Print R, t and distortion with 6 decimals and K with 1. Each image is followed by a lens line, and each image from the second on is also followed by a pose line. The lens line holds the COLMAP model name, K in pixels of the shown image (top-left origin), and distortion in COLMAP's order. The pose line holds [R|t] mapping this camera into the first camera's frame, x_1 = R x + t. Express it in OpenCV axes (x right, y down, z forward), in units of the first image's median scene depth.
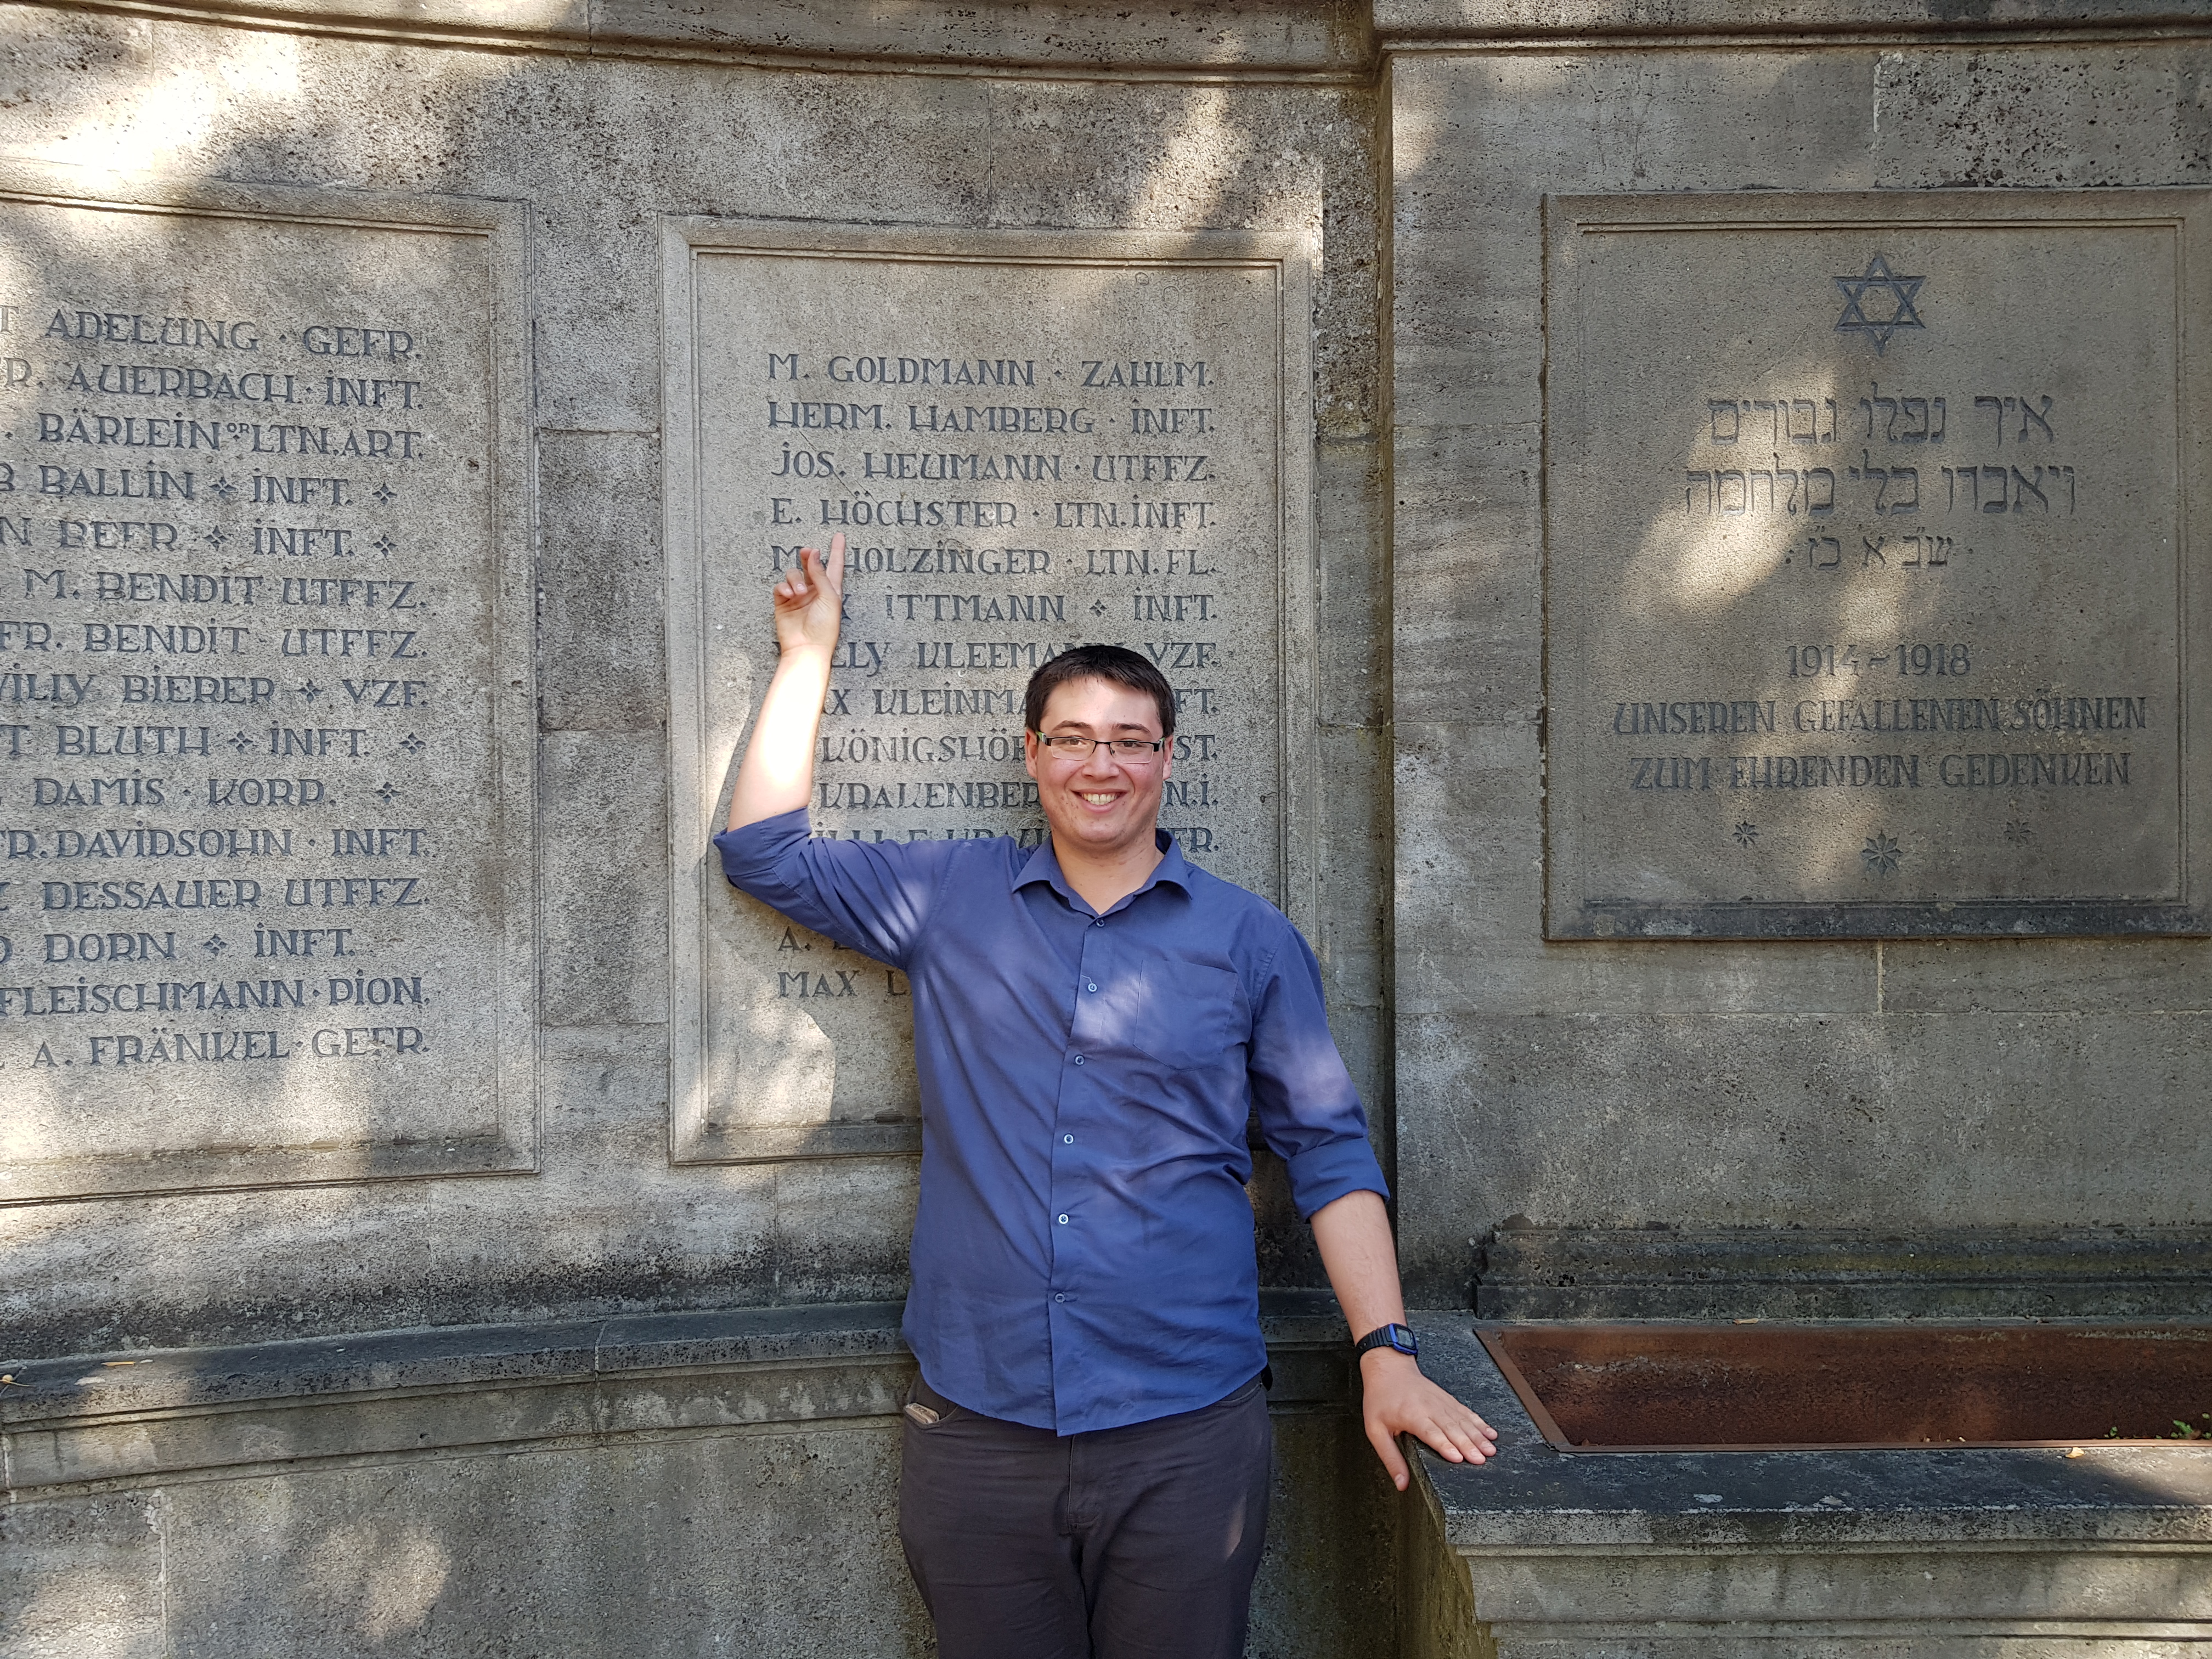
lens RADIAL K [[1695.1, 0, 1124.3], [0, 1695.1, 839.5], [0, 0, 1]] dist [0.071530, -0.110180]
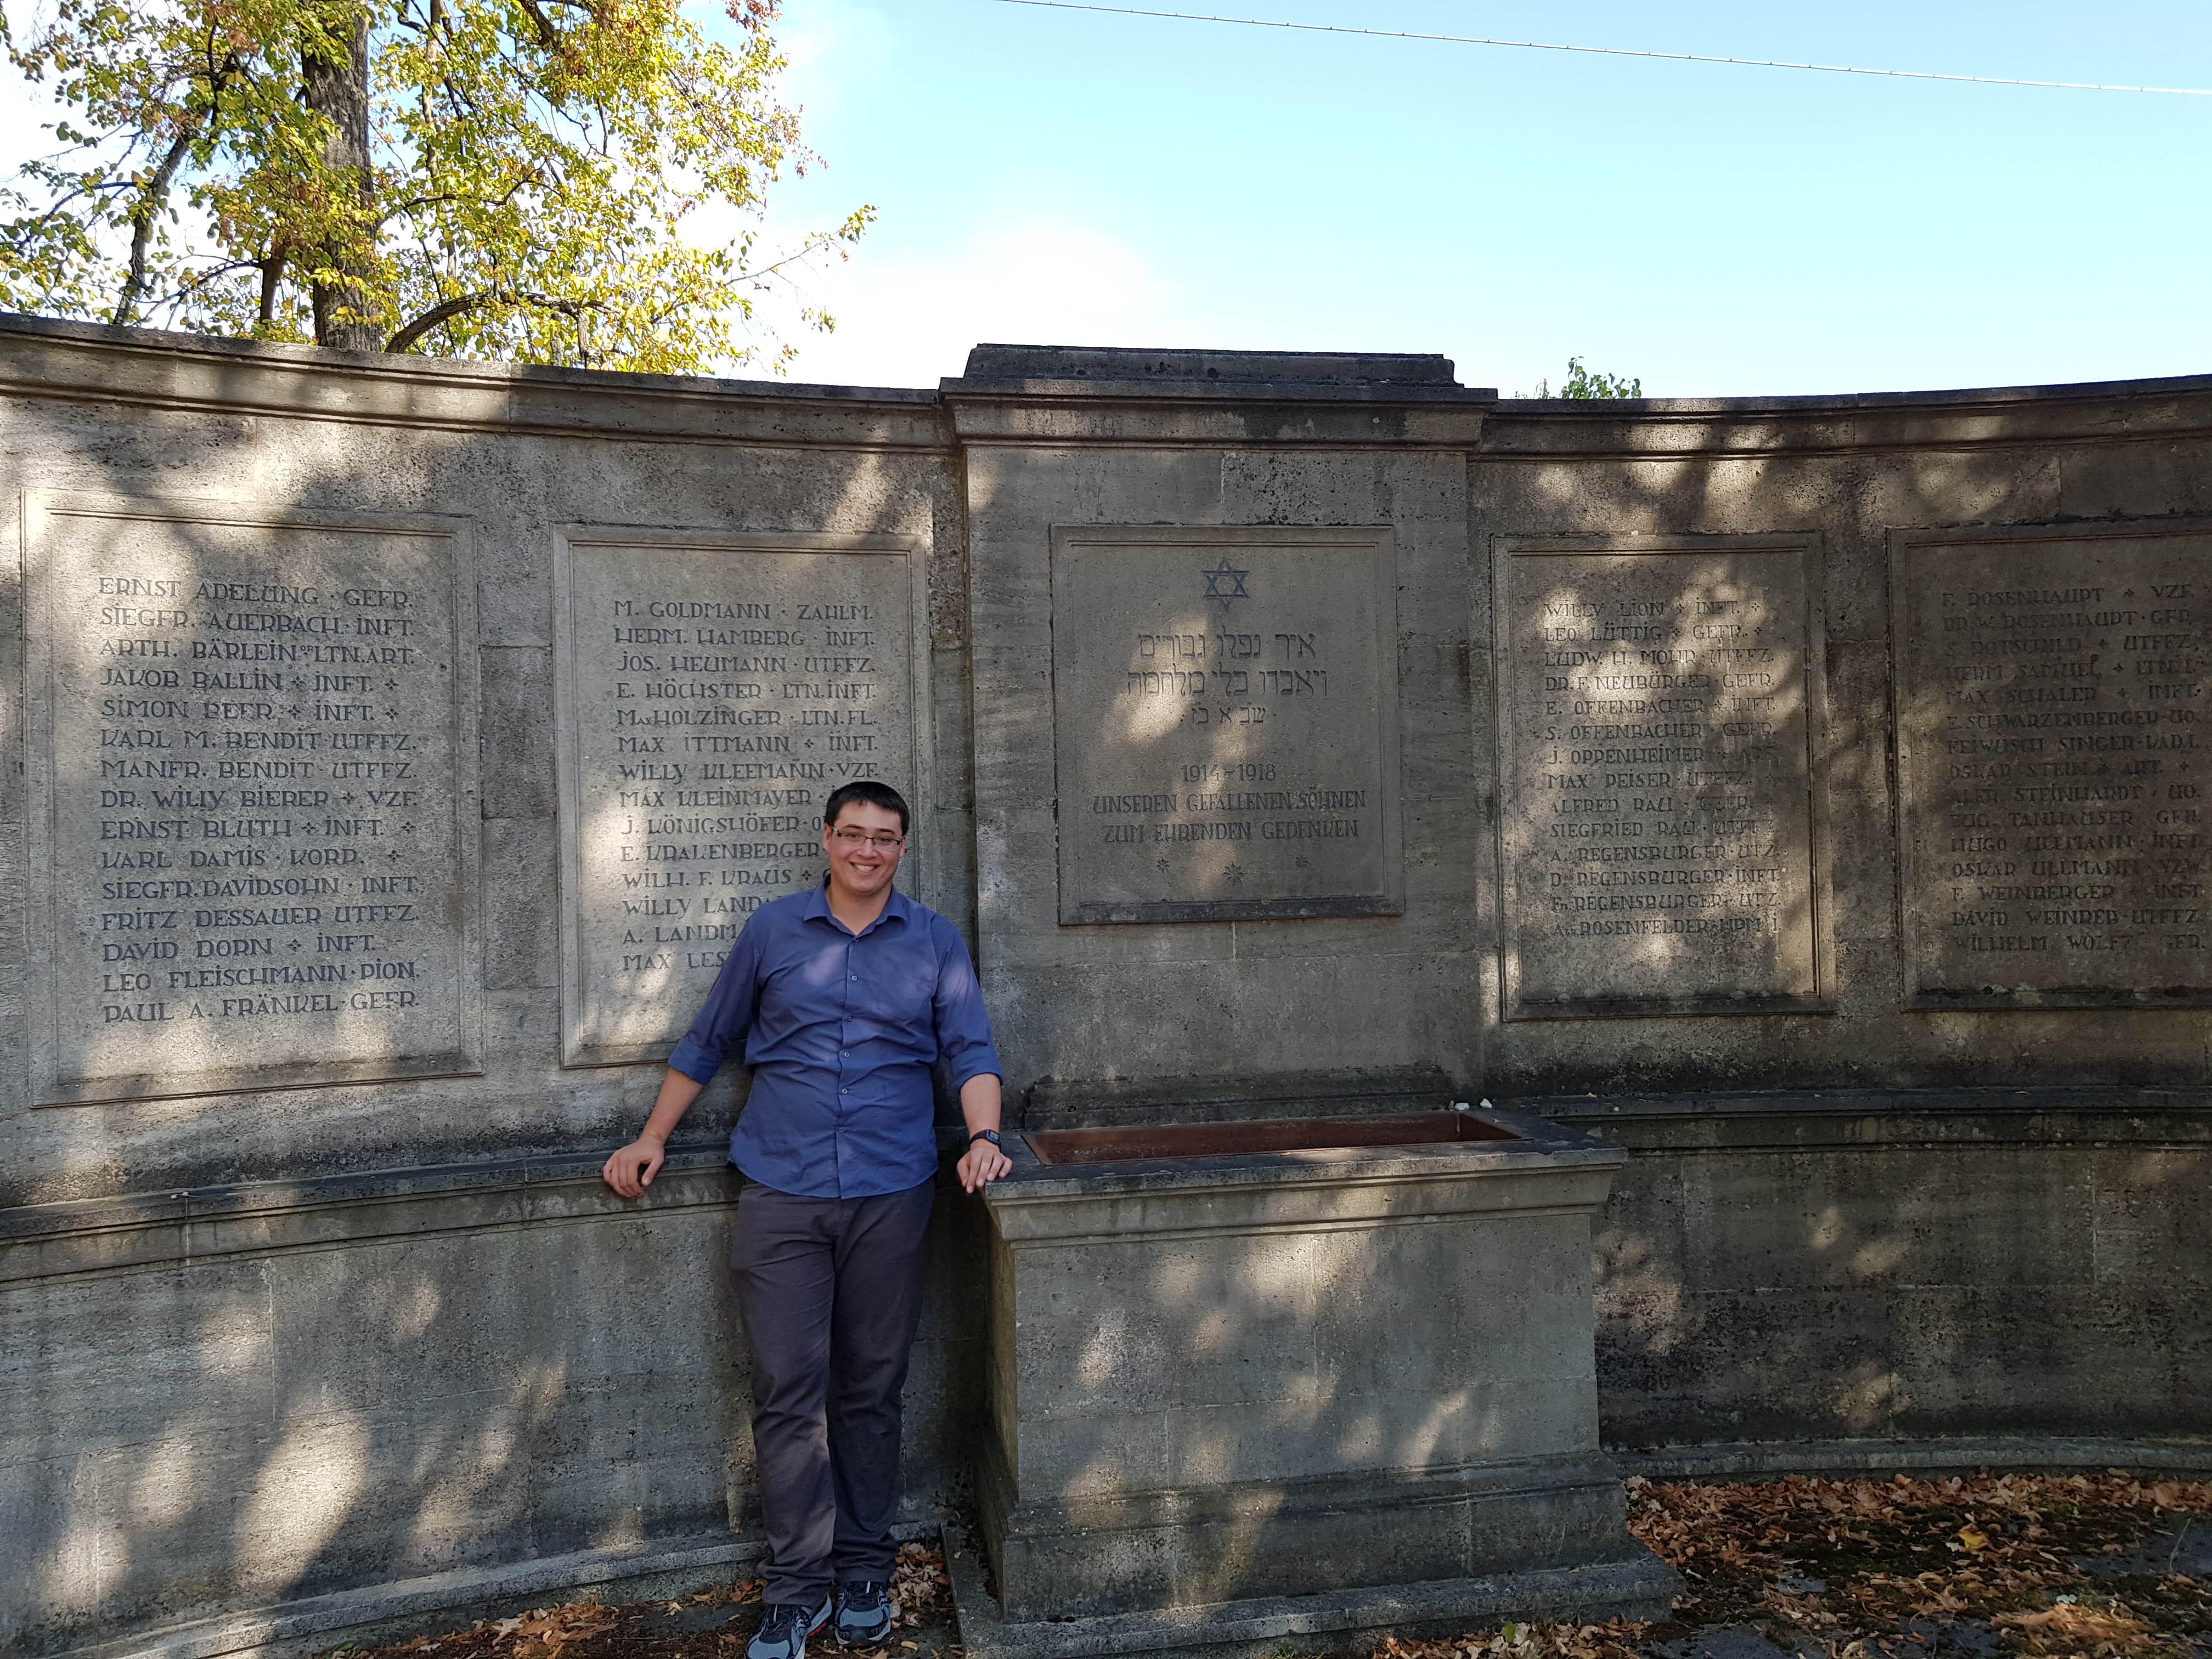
lens RADIAL K [[1695.1, 0, 1111.0], [0, 1695.1, 829.6], [0, 0, 1]] dist [0.071530, -0.110180]
pose [[0.983608, -0.013689, 0.179802, -0.026033], [0.019256, 0.999387, -0.029254, 0.010262], [-0.179292, 0.032236, 0.983268, -0.816193]]
